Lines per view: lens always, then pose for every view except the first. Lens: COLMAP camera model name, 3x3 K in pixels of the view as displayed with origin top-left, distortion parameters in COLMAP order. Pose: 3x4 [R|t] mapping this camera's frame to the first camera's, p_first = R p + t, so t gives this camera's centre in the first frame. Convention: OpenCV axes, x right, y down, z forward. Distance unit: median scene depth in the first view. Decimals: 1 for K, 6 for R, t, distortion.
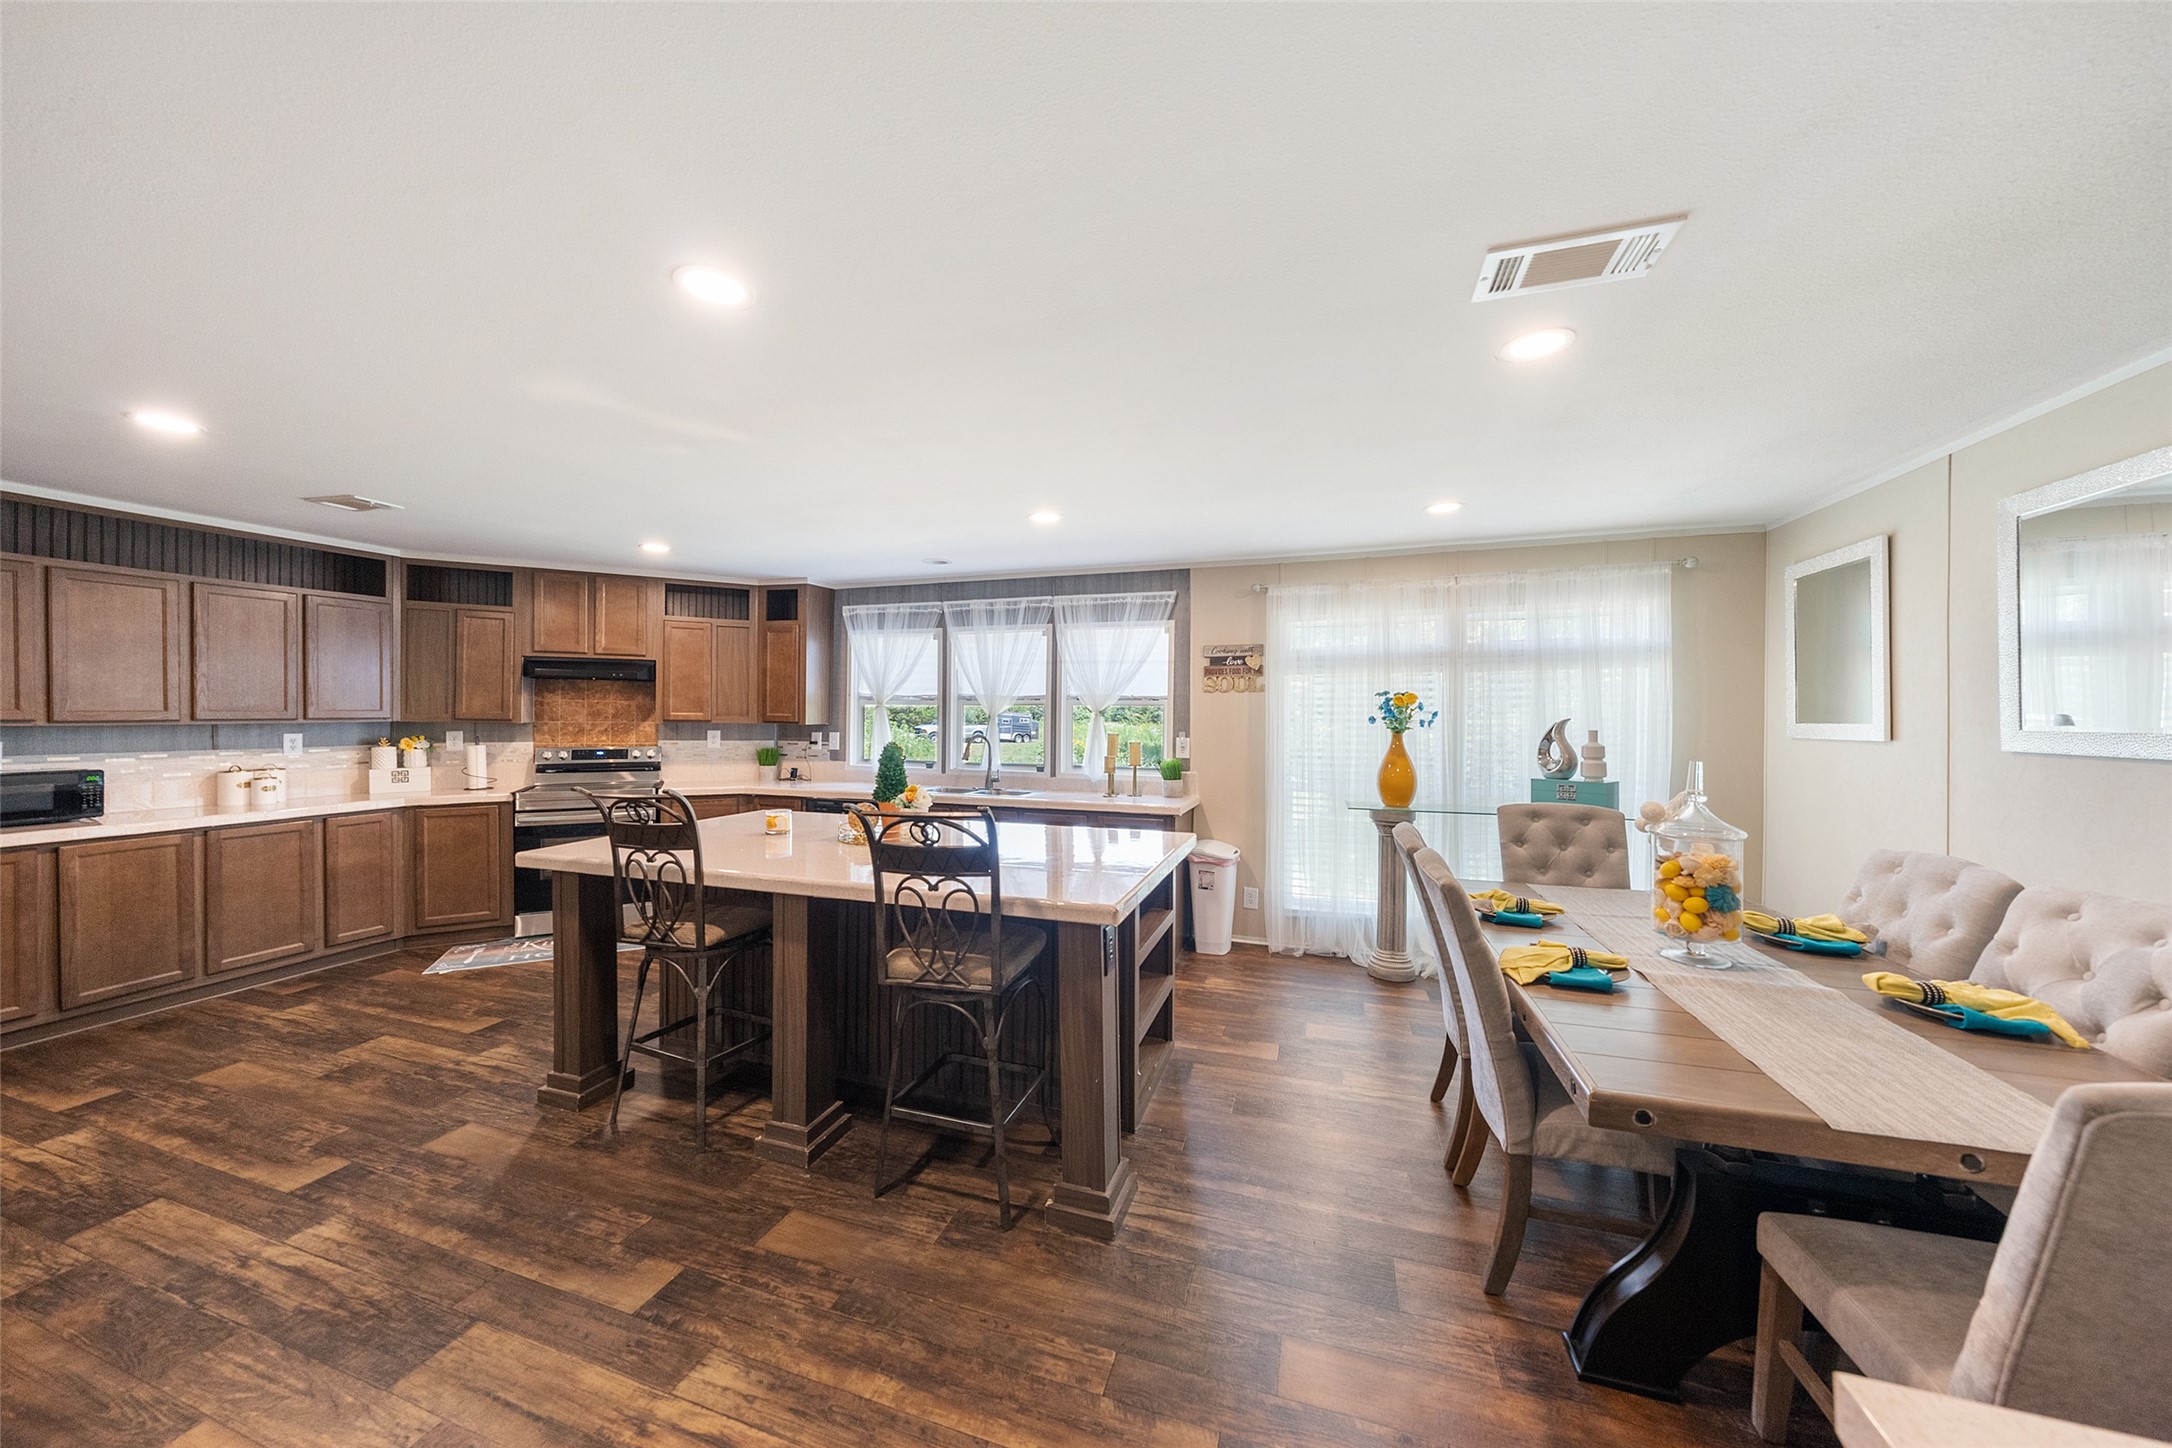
lens RADIAL K [[741.1, 0, 1070.3], [0, 741.1, 688.0], [0, 0, 1]] dist [-0.001337, 0.000037]
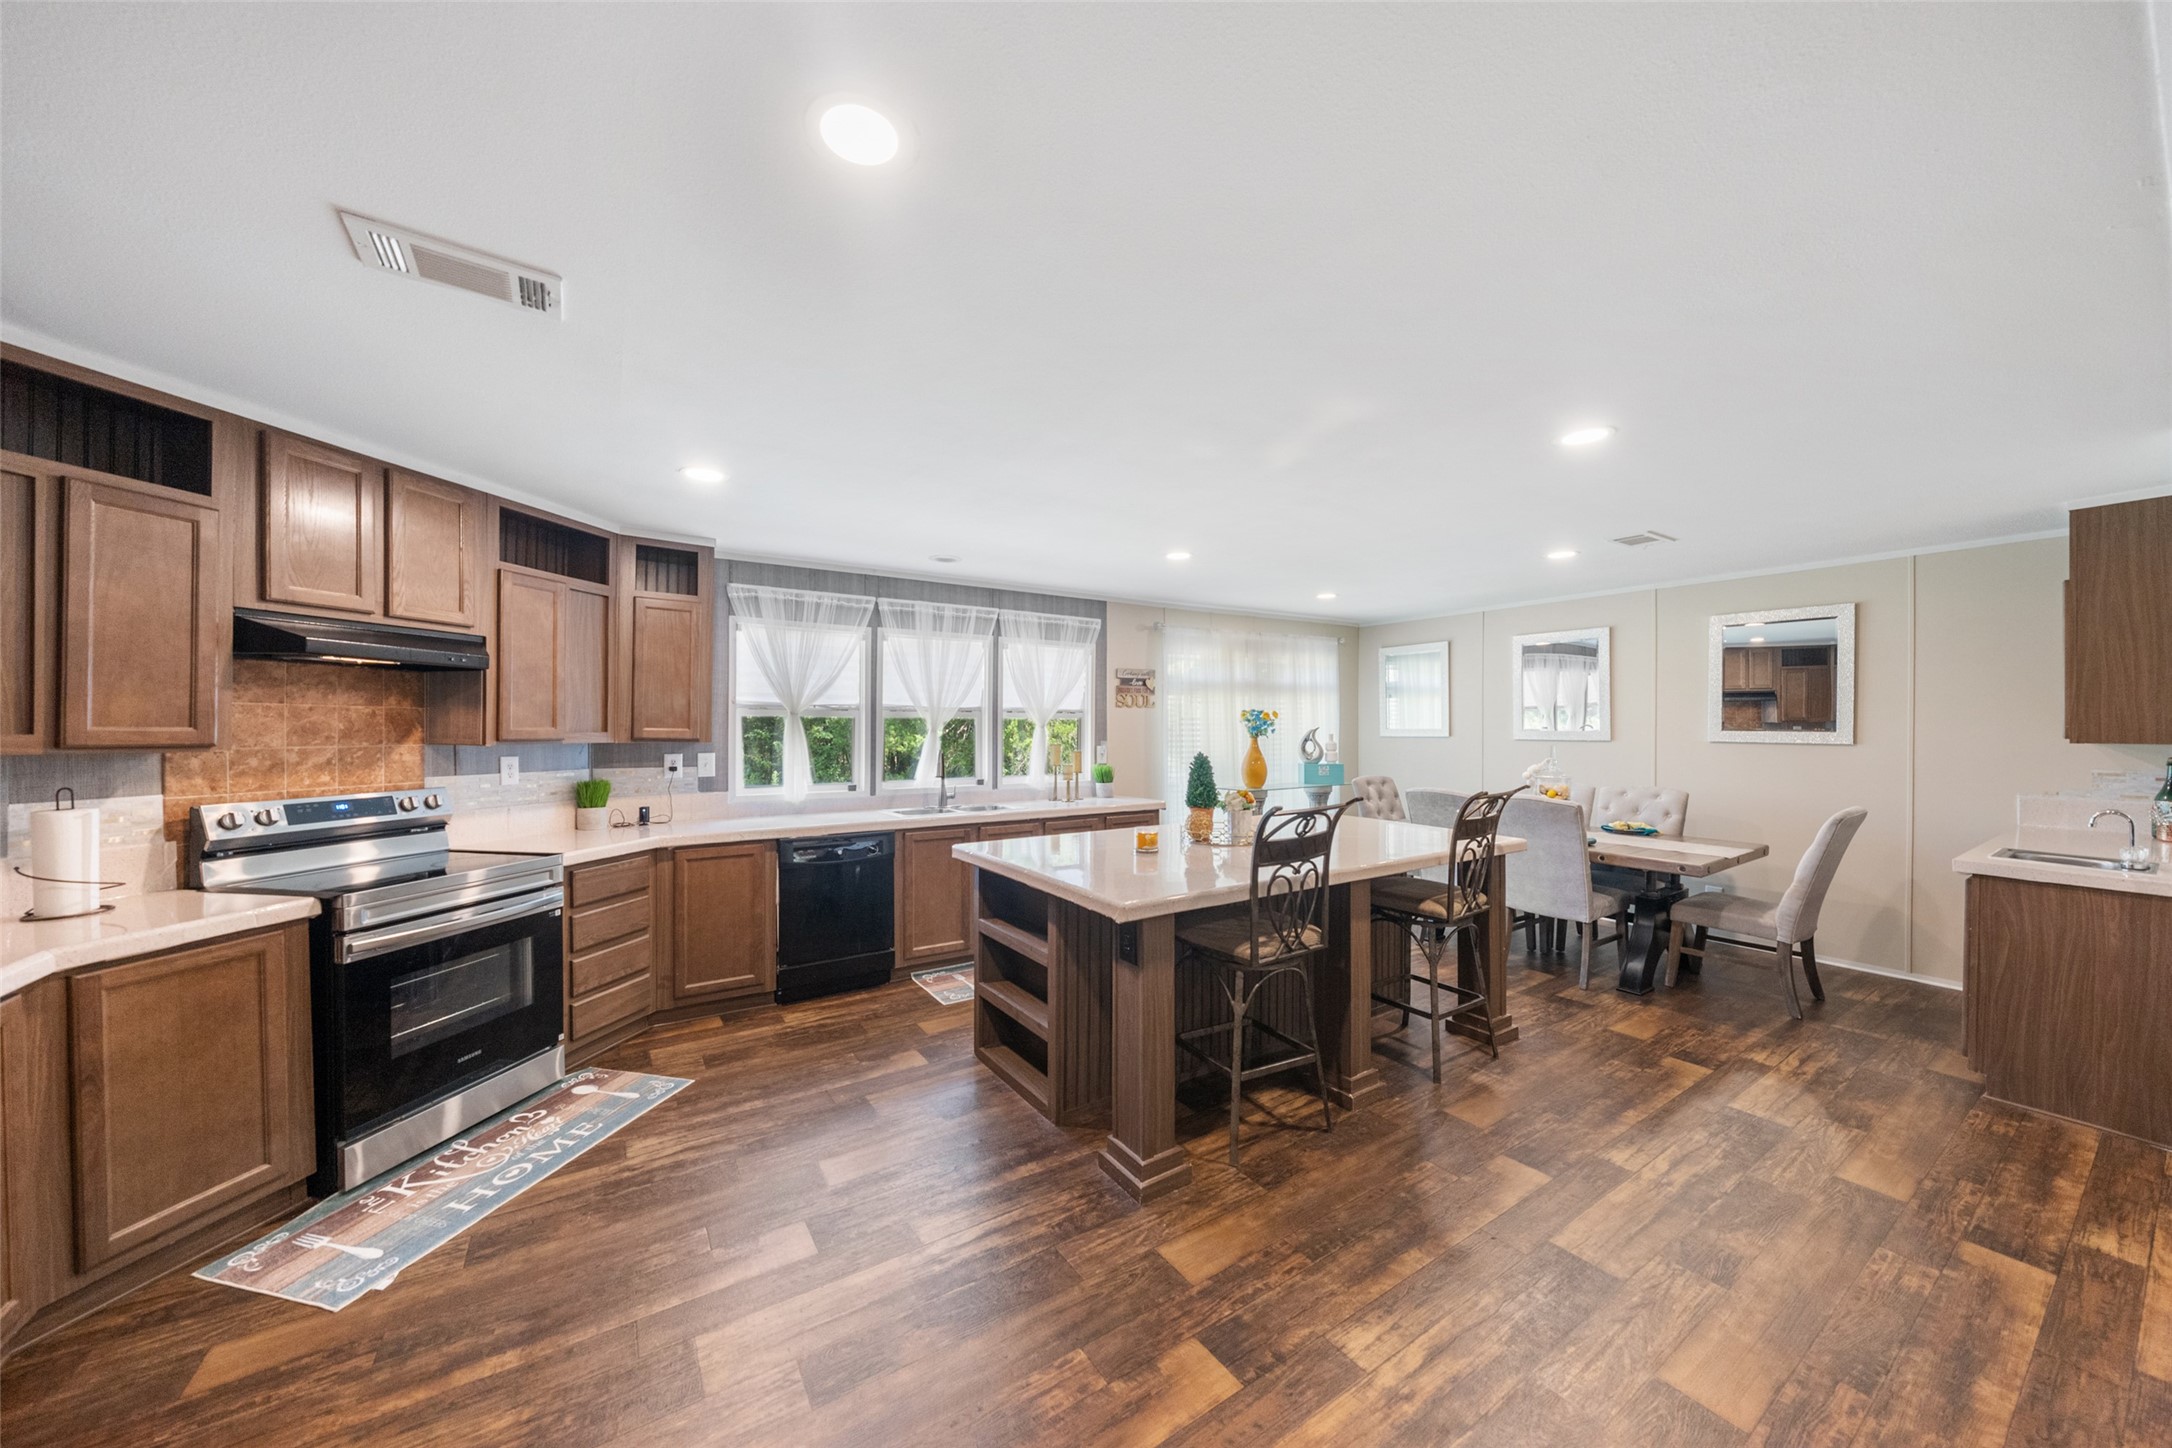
lens RADIAL K [[741.1, 0, 1082.8], [0, 741.1, 701.4], [0, 0, 1]] dist [-0.001337, 0.000037]
pose [[0.621892, 0.020648, 0.782830, -0.766477], [-0.025555, 0.999655, -0.006065, 0.004848], [-0.782686, -0.016233, 0.622206, 0.297617]]
